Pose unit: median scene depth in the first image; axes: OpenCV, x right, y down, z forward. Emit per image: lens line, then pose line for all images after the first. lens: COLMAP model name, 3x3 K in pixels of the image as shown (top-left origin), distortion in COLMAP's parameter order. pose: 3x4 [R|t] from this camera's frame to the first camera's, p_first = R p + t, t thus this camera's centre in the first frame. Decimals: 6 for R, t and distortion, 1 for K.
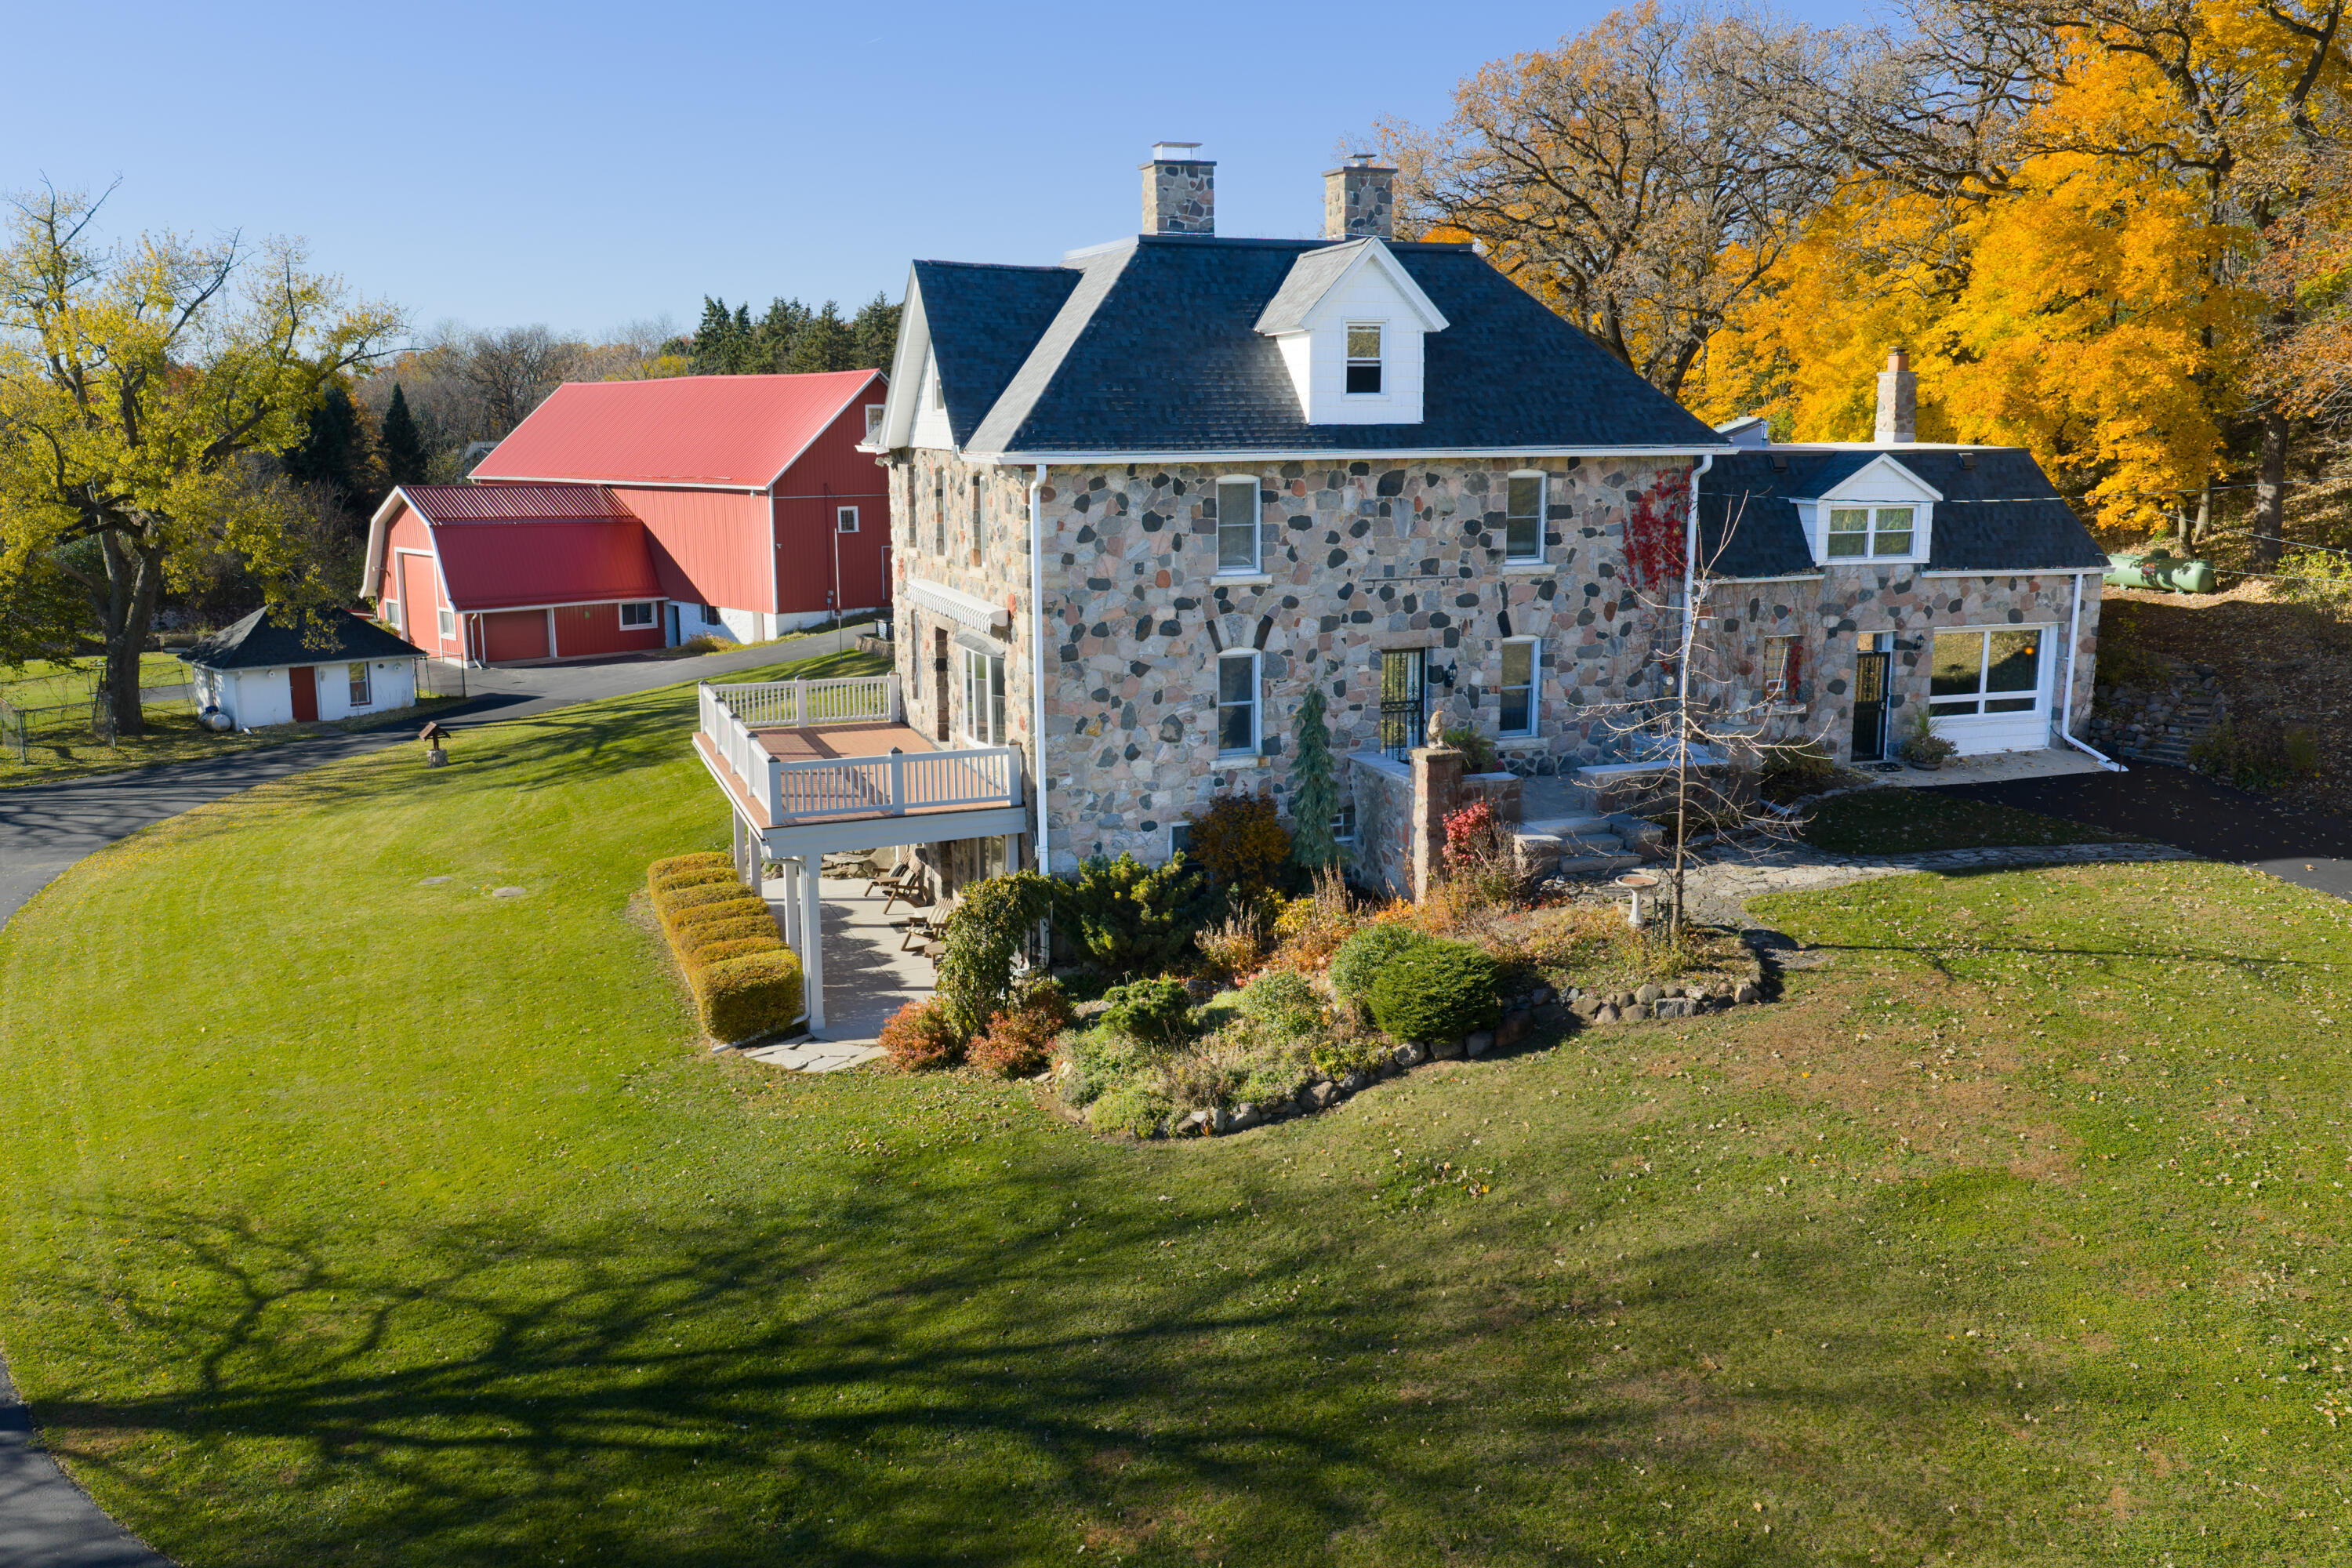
lens RADIAL K [[1942.2, 0, 1176.0], [0, 1942.2, 784.0], [0, 0, 1]] dist [0.024628, -0.047103]
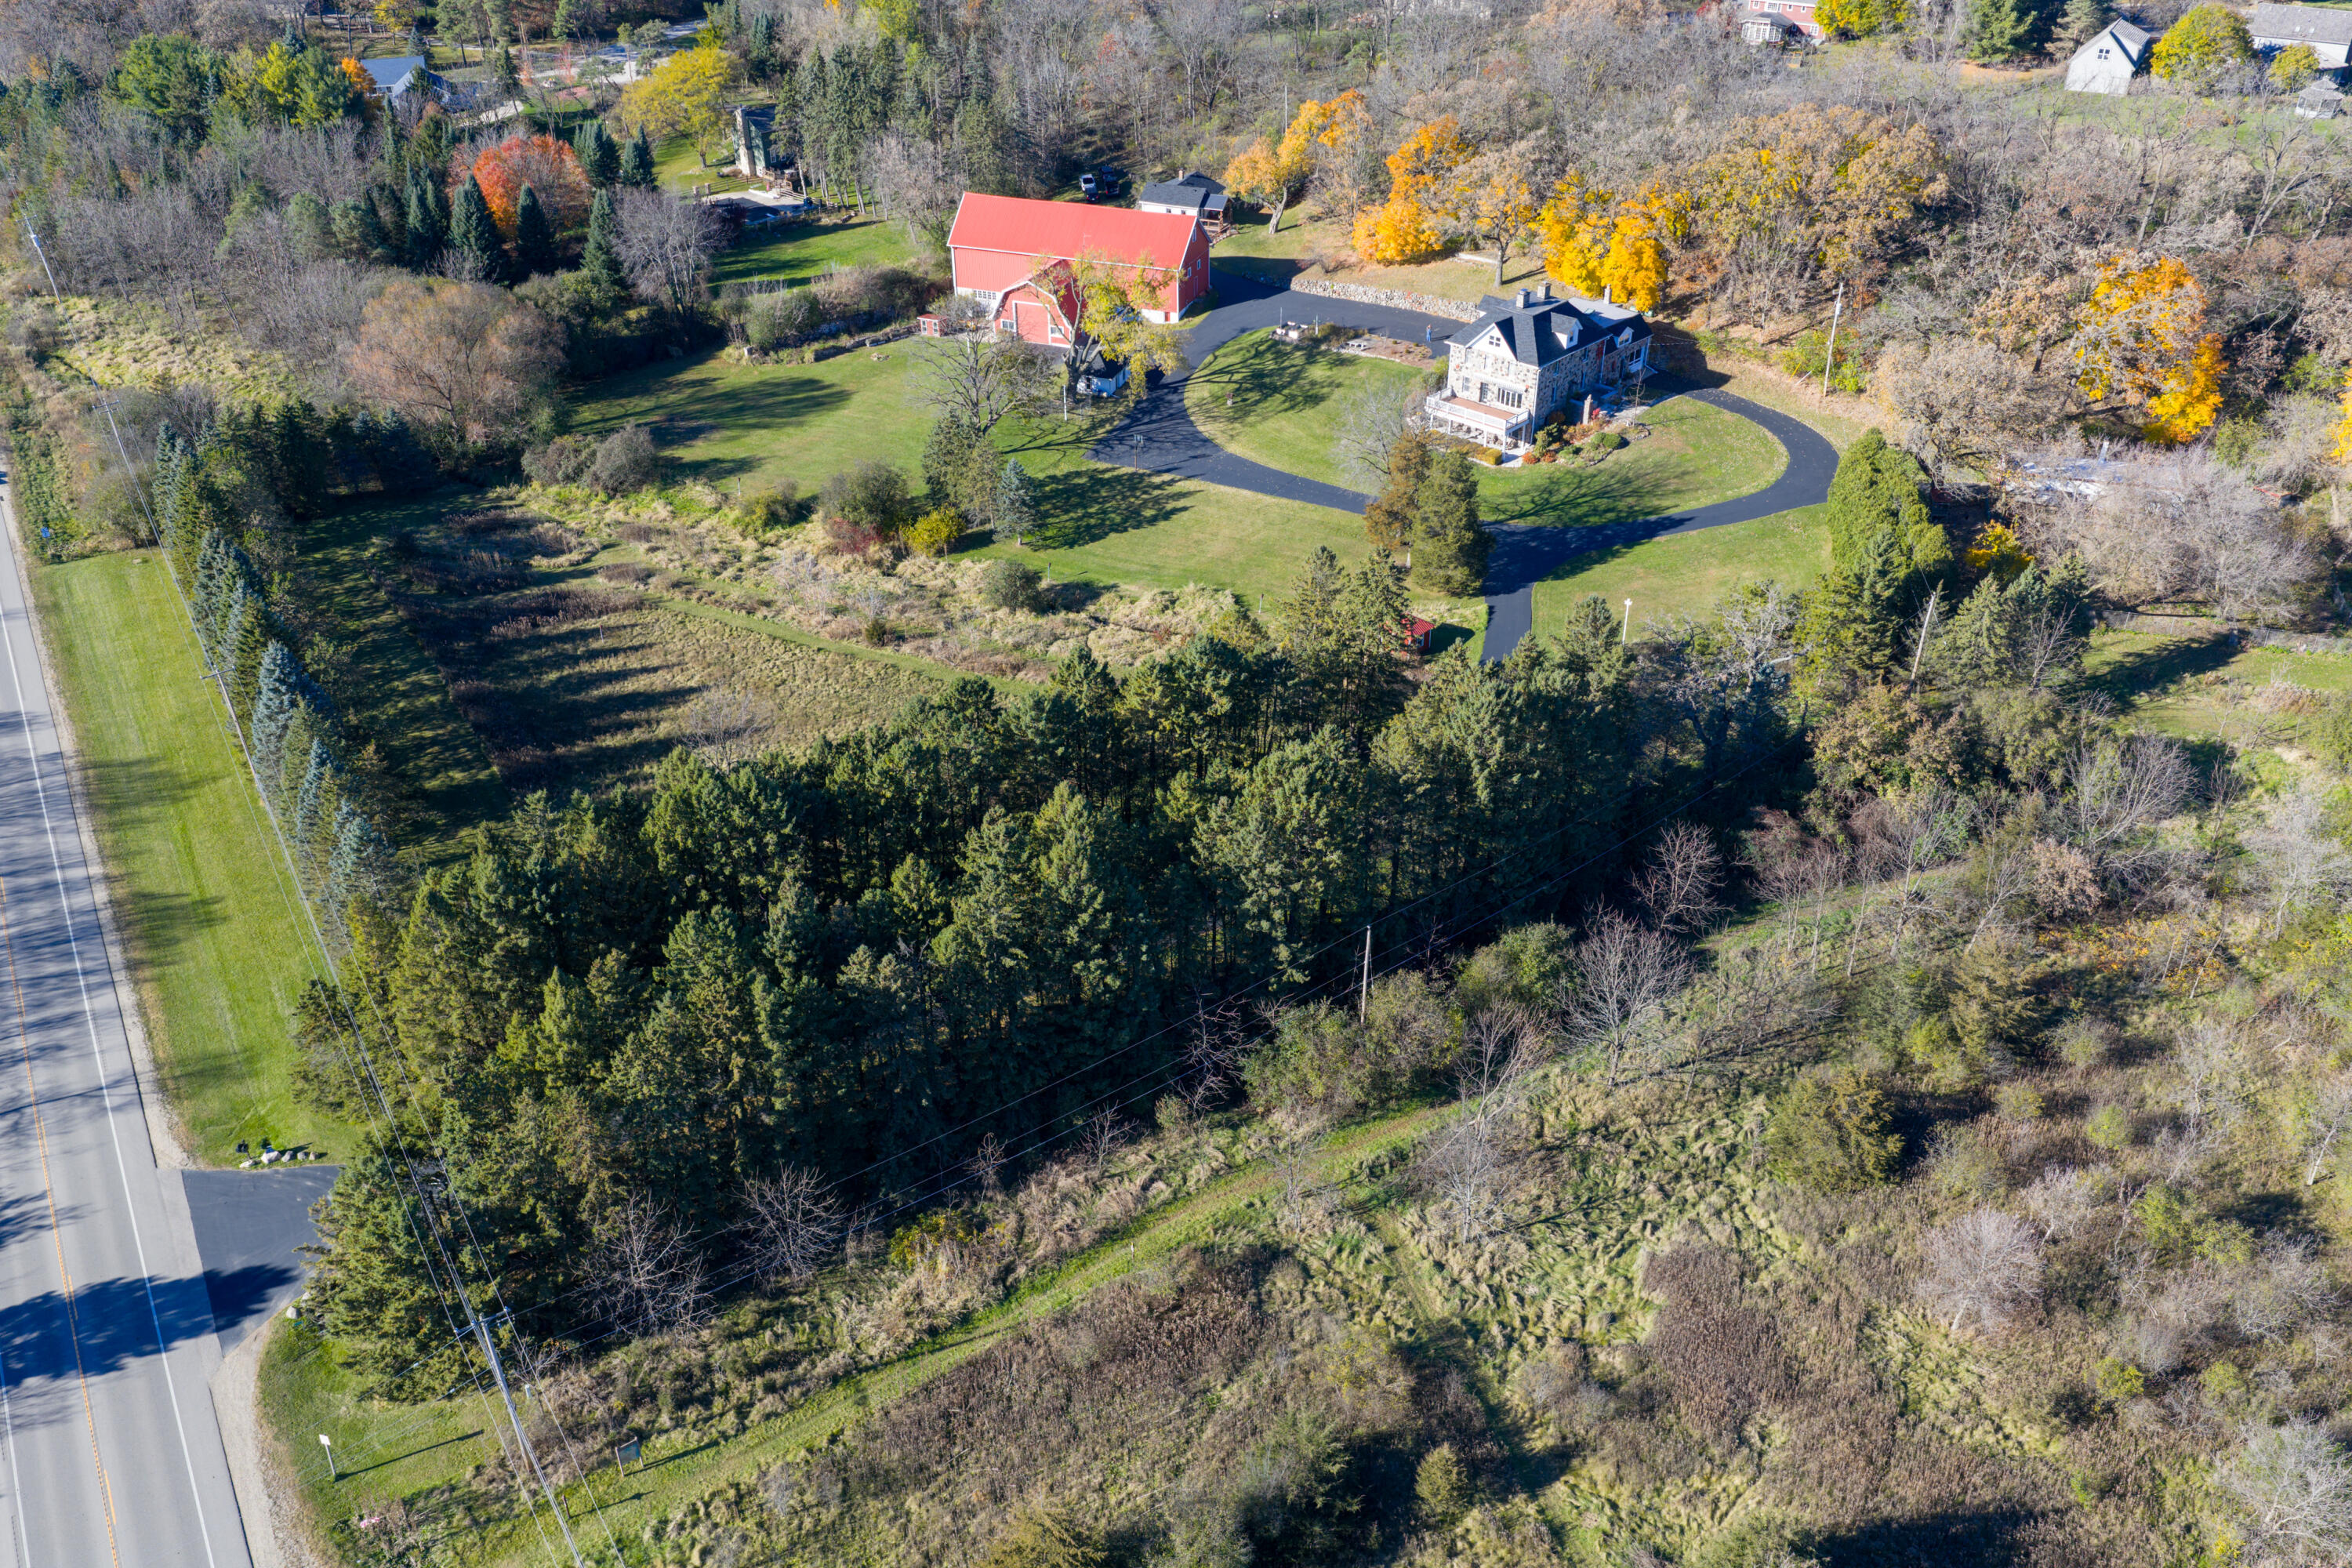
lens RADIAL K [[1942.2, 0, 1176.0], [0, 1942.2, 784.0], [0, 0, 1]] dist [0.024628, -0.047103]
pose [[0.893231, -0.246978, 0.375687, -3.500912], [0.092264, 0.918515, 0.384470, -1.331300], [-0.440029, -0.308758, 0.843233, -3.869616]]
